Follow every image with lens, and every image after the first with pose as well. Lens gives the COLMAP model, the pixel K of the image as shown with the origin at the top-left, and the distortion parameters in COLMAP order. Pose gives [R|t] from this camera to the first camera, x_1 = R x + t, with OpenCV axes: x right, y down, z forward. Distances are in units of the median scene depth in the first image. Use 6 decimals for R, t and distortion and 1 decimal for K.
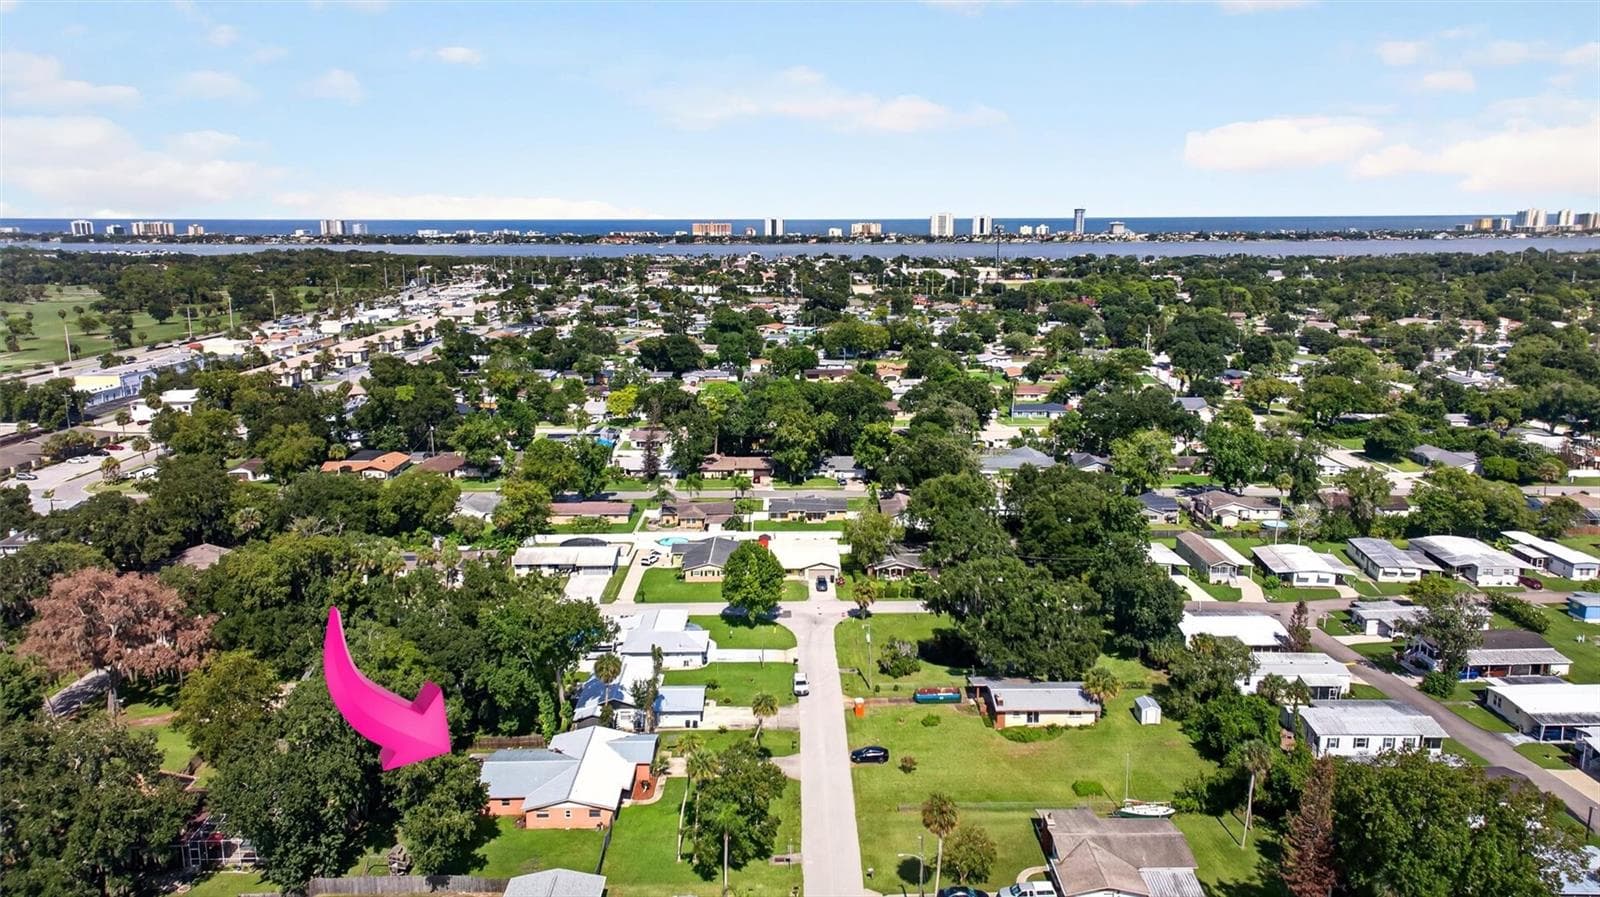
lens RADIAL K [[1082.4, 0, 797.3], [0, 1082.4, 451.7], [0, 0, 1]] dist [0.005816, 0.029027]
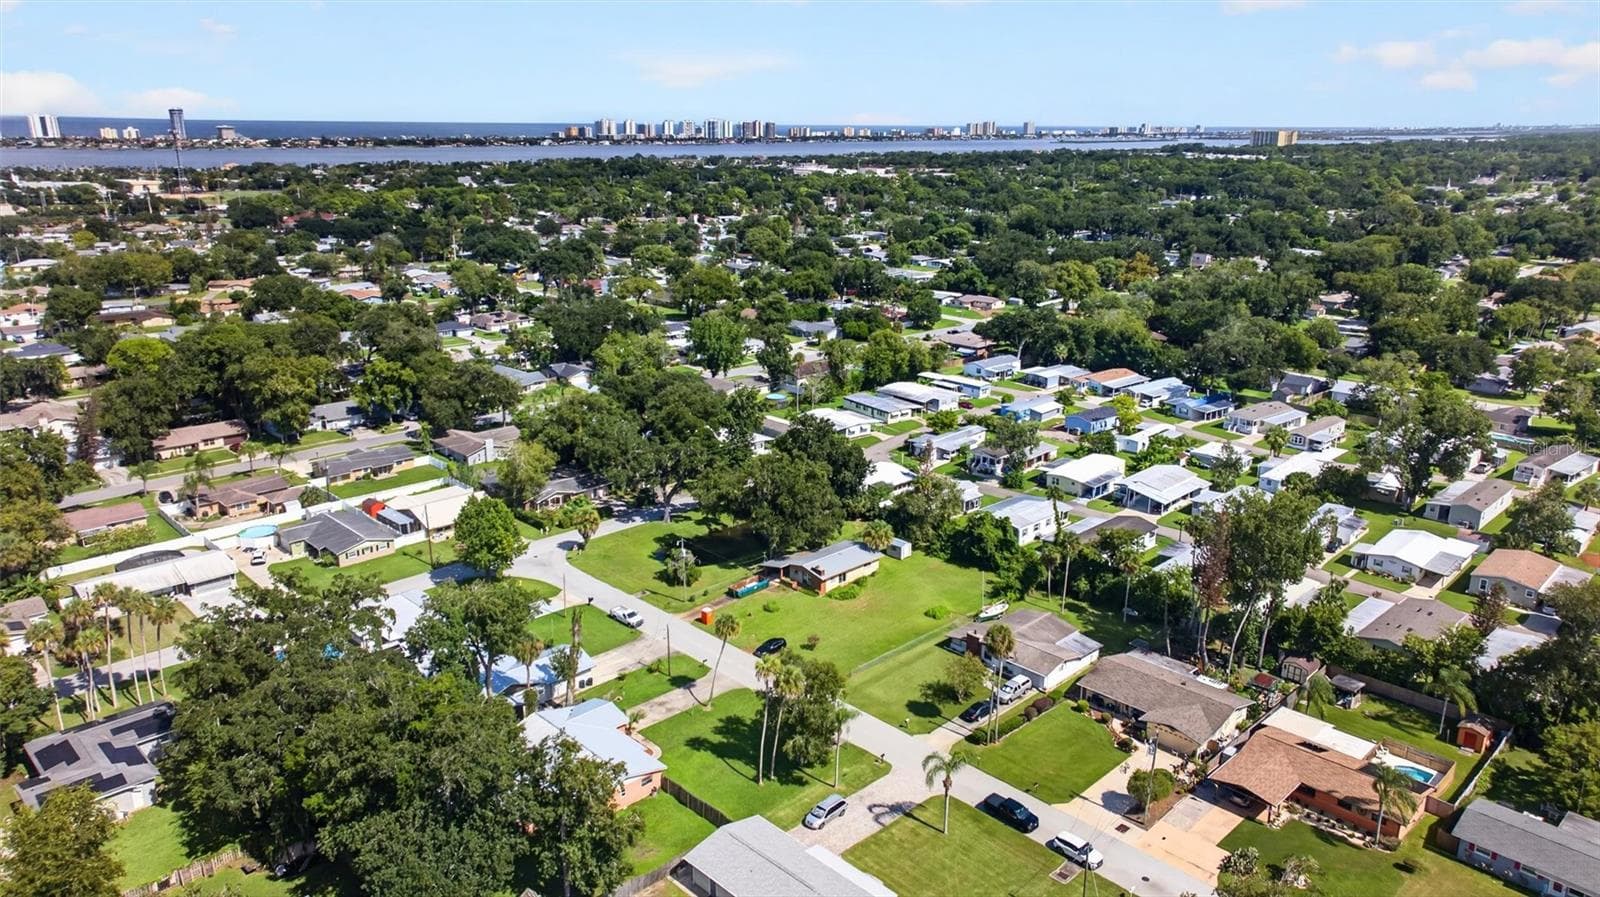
lens RADIAL K [[1106.1, 0, 802.9], [0, 1106.1, 441.1], [0, 0, 1]] dist [0.000480, 0.040466]
pose [[0.720803, -0.183773, 0.668334, -0.398127], [0.138090, 0.982957, 0.121354, -0.031163], [-0.679245, 0.004818, 0.733896, 0.118160]]
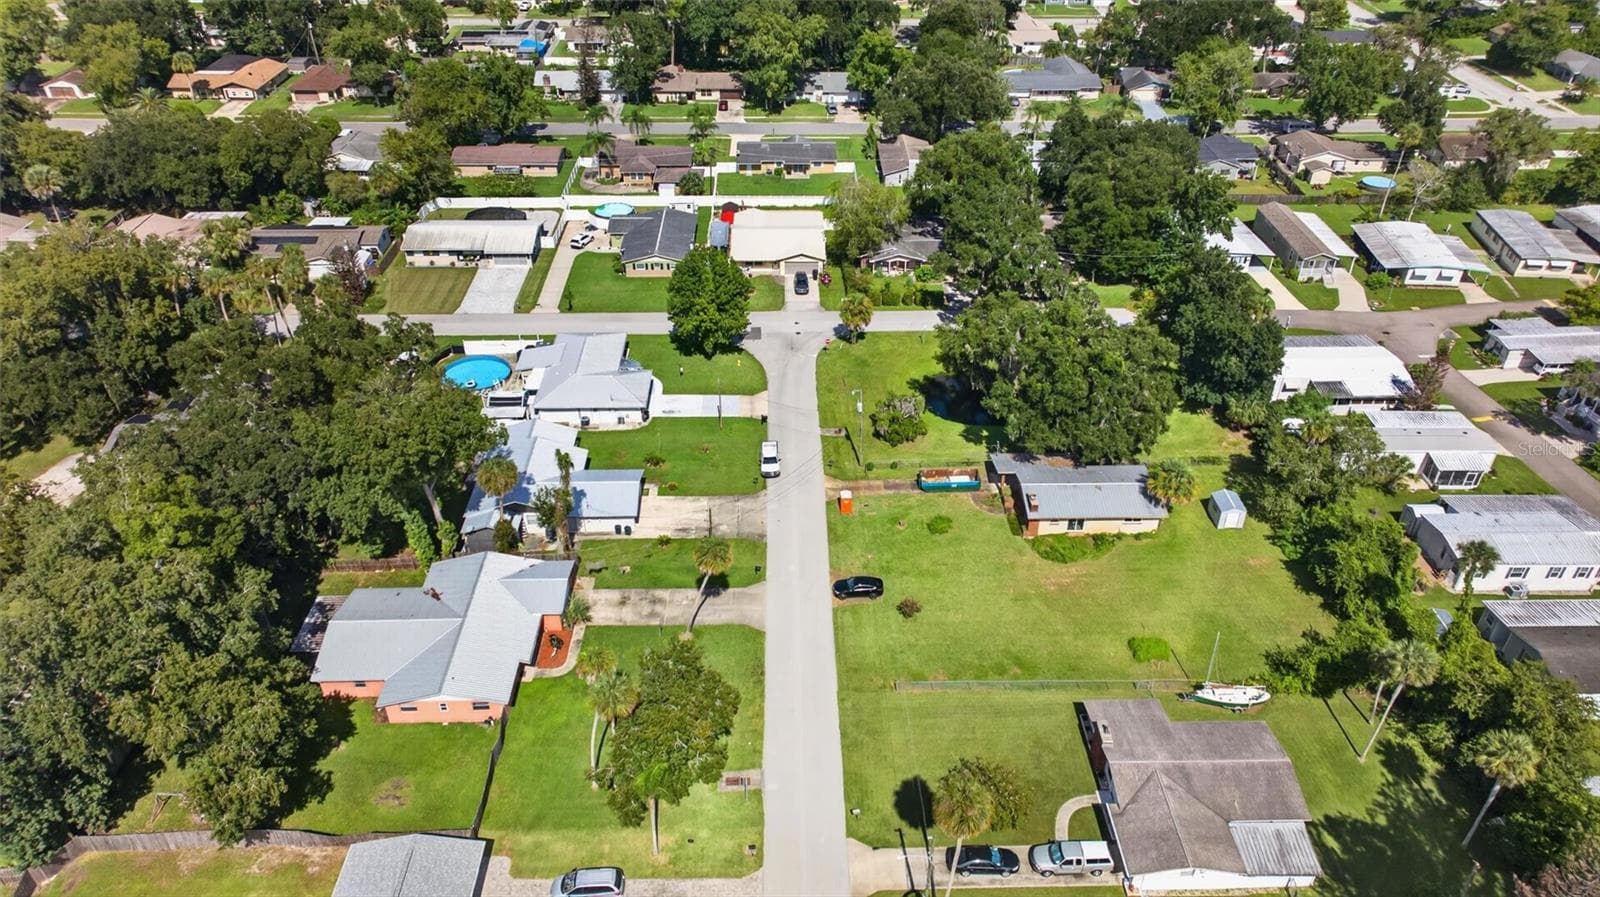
lens RADIAL K [[1082.4, 0, 797.3], [0, 1082.4, 451.7], [0, 0, 1]] dist [0.005816, 0.029027]
pose [[0.999940, 0.000656, 0.010969, 0.010774], [-0.004825, 0.923044, 0.384664, -0.062794], [-0.009873, -0.384693, 0.922992, 0.228715]]
